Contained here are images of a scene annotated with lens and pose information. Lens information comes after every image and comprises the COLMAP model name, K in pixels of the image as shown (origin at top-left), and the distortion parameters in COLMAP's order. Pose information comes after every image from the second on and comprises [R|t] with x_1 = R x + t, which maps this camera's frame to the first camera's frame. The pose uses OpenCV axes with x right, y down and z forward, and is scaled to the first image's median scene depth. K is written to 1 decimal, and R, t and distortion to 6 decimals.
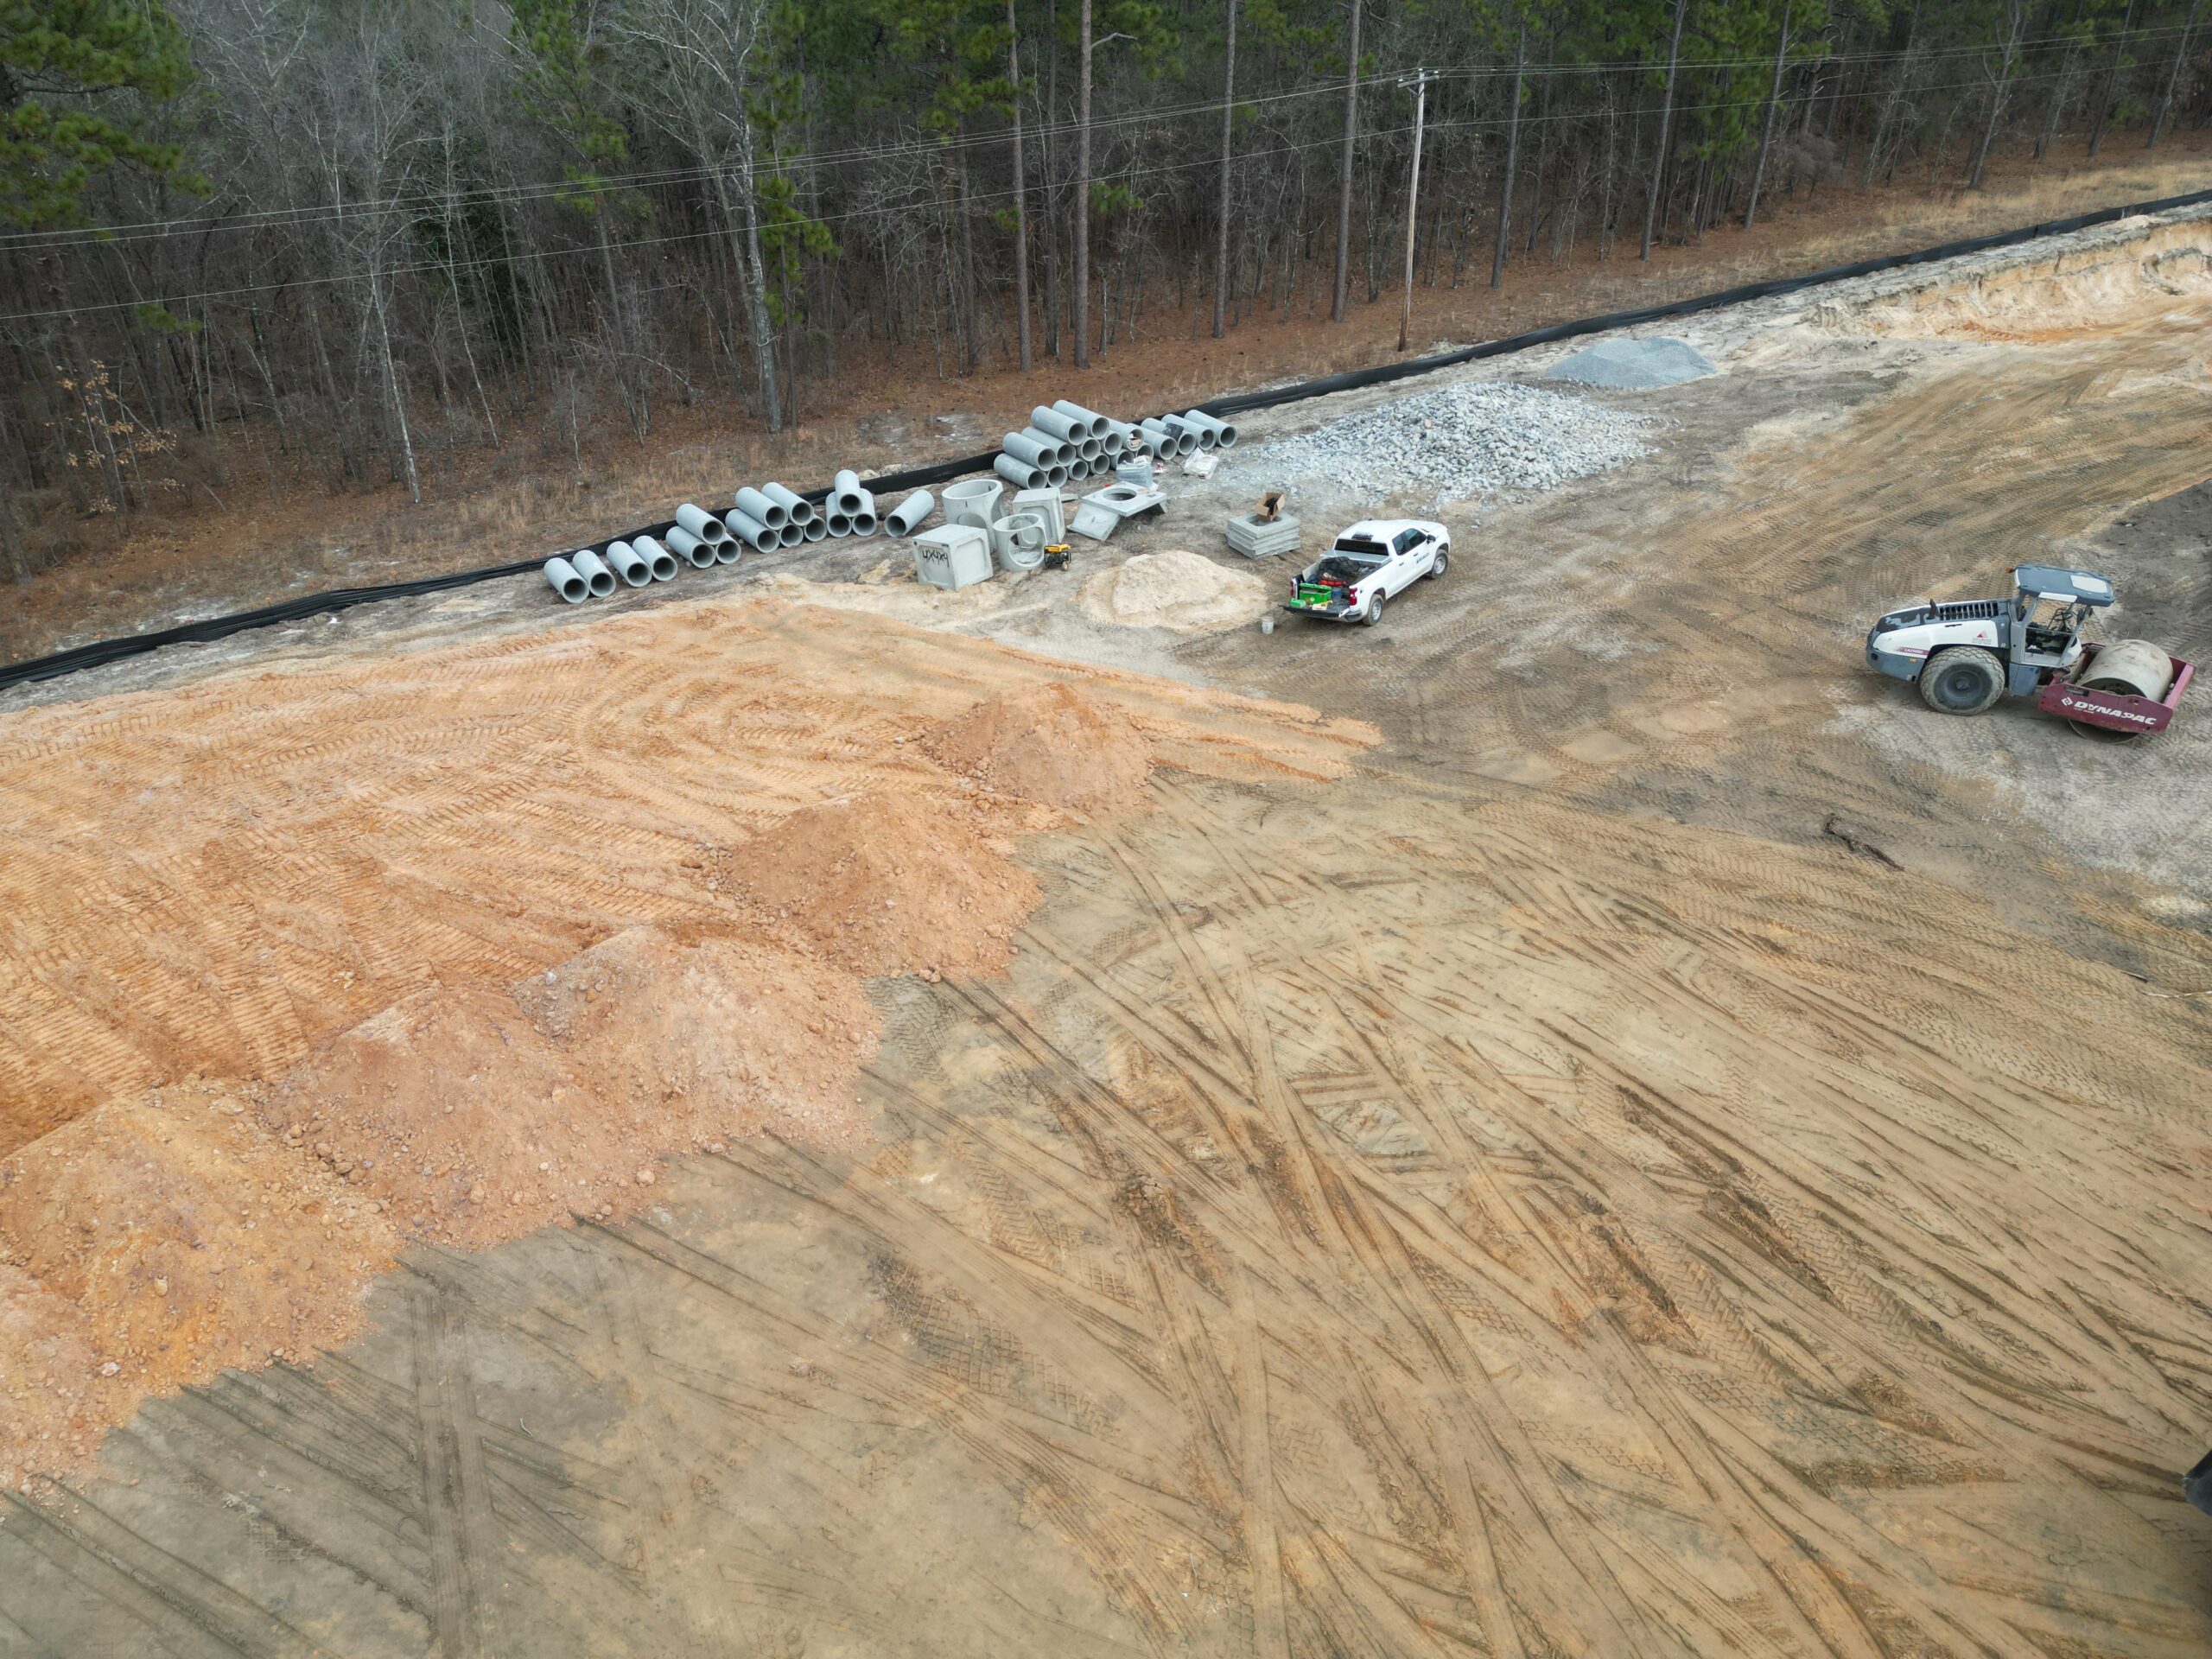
lens RADIAL K [[1563.5, 0, 1114.5], [0, 1563.5, 838.8], [0, 0, 1]] dist [0.059258, -0.034721]
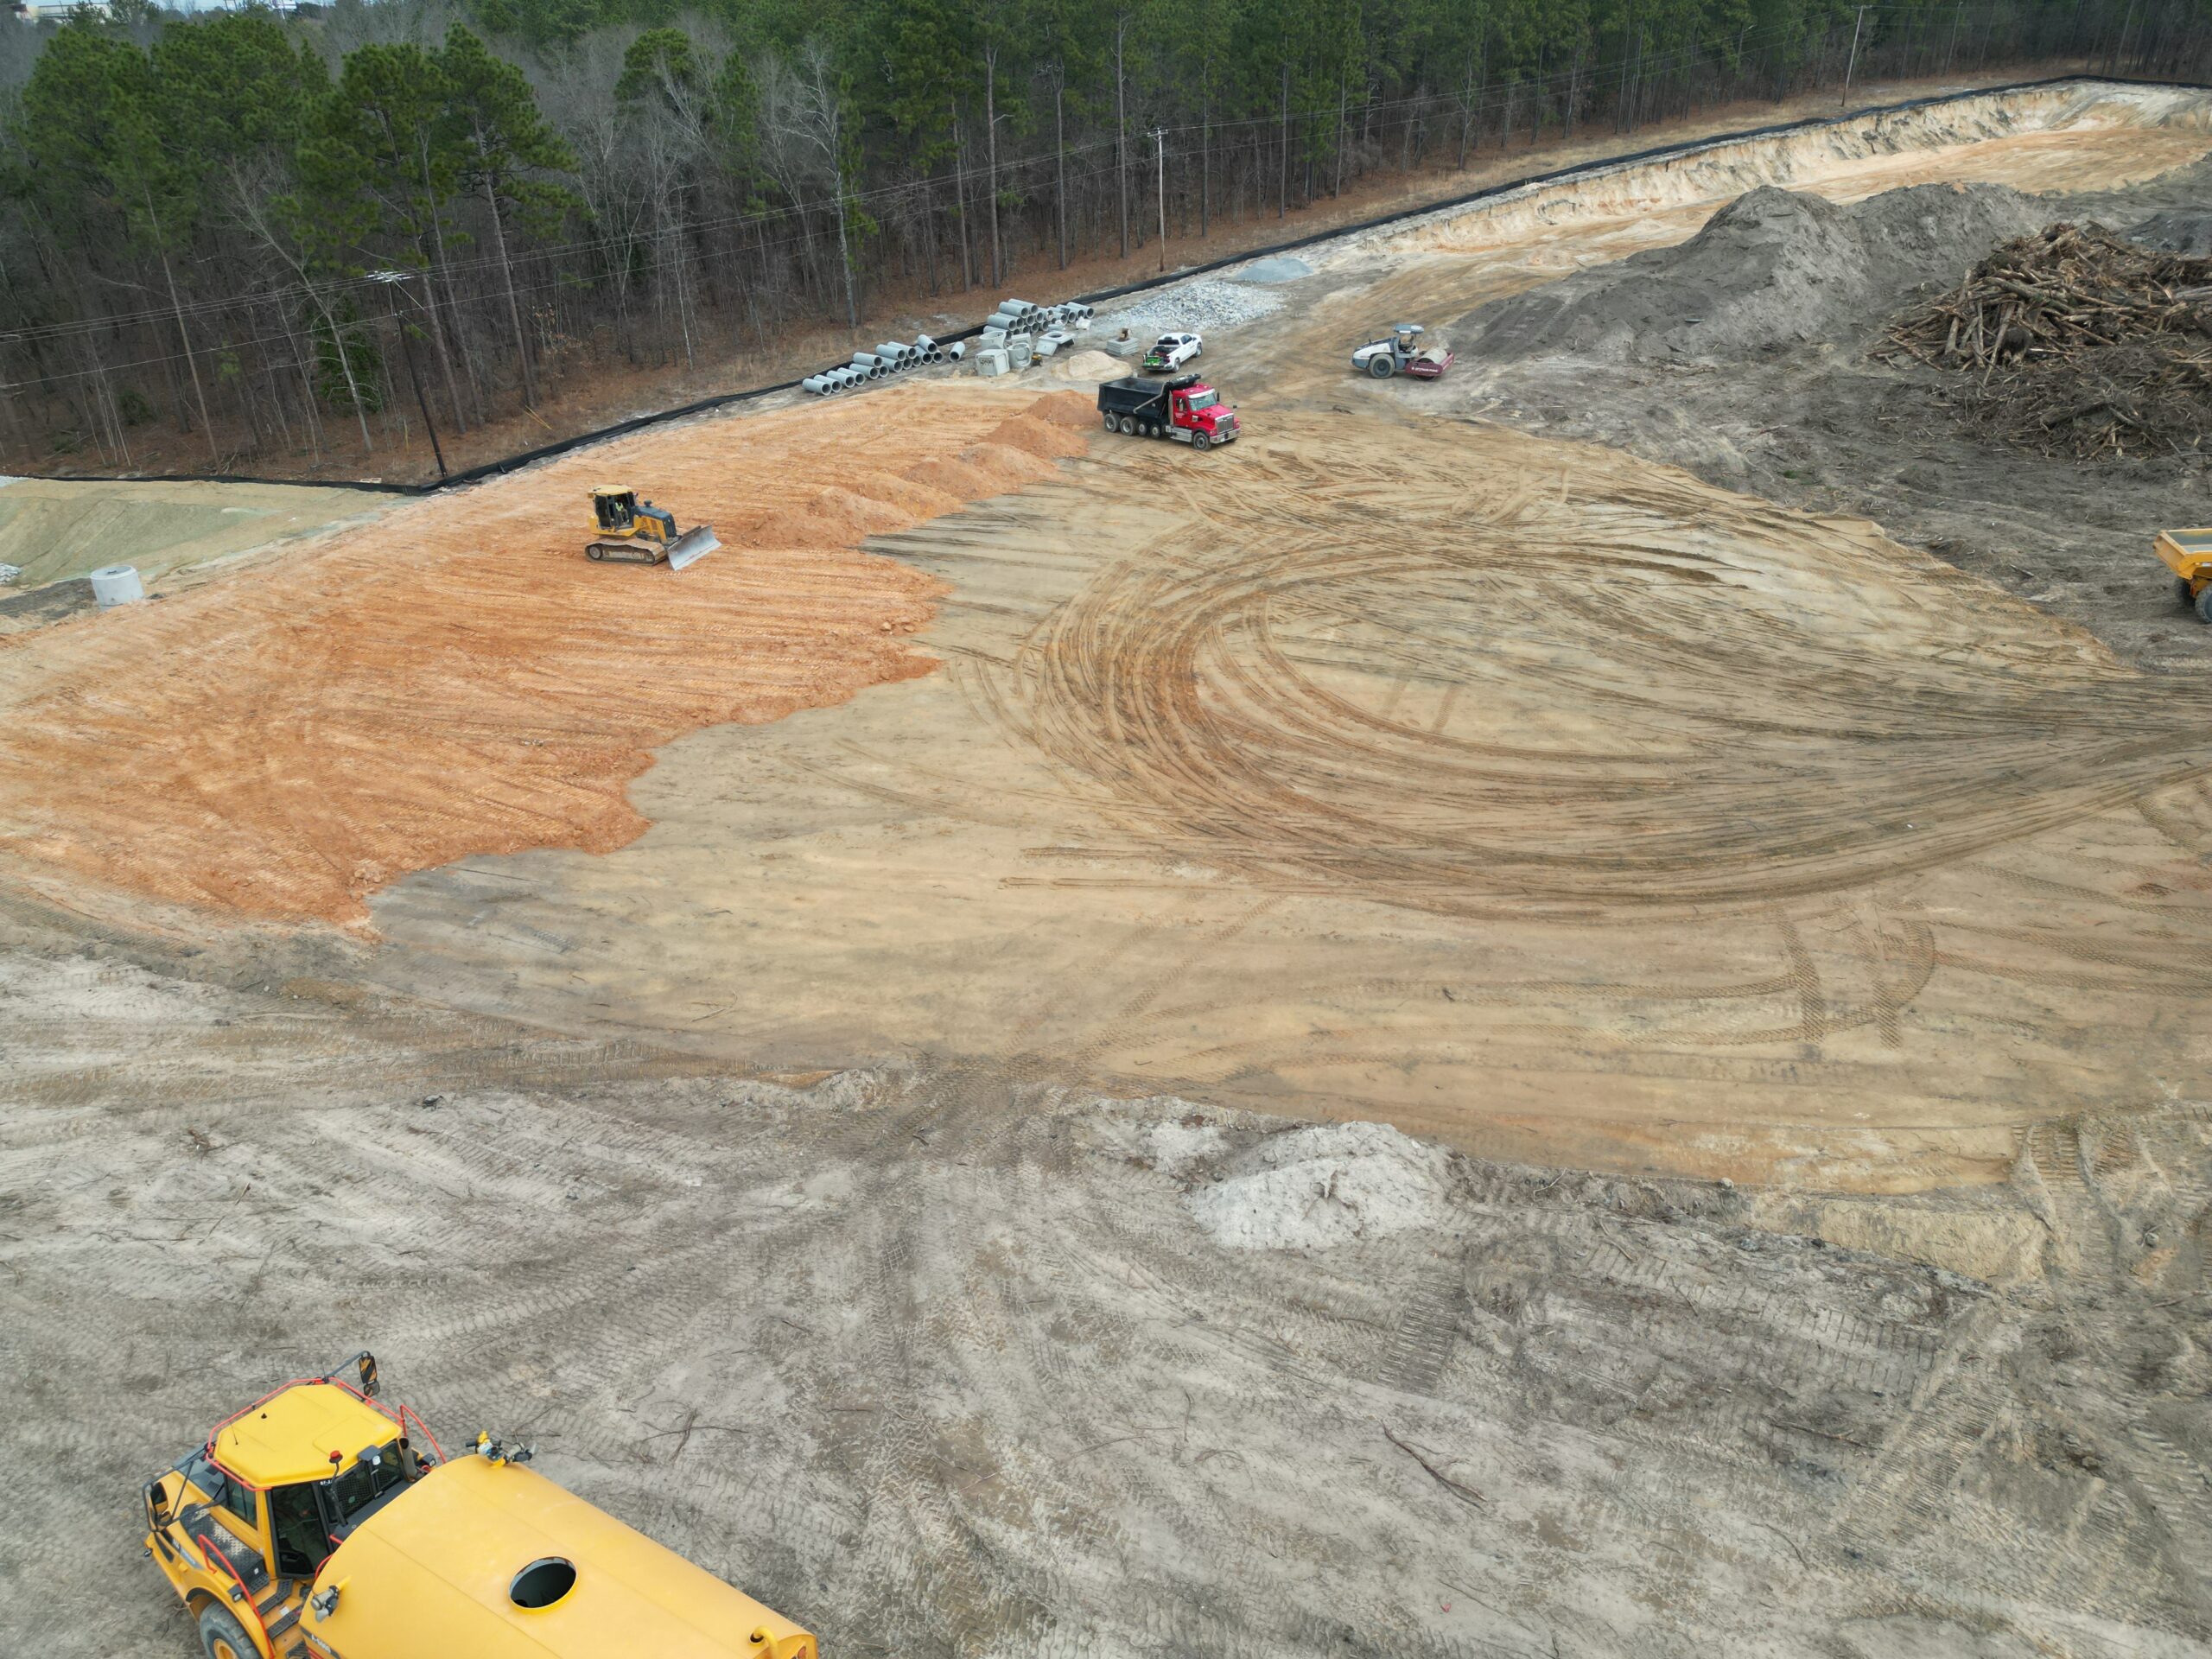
lens RADIAL K [[1554.1, 0, 1109.8], [0, 1554.1, 821.9], [0, 0, 1]] dist [0.066618, -0.050087]
pose [[0.983476, -0.102643, 0.149127, -0.286185], [0.100688, 0.994704, 0.020625, 0.382597], [-0.150455, -0.005269, 0.988603, -1.081908]]
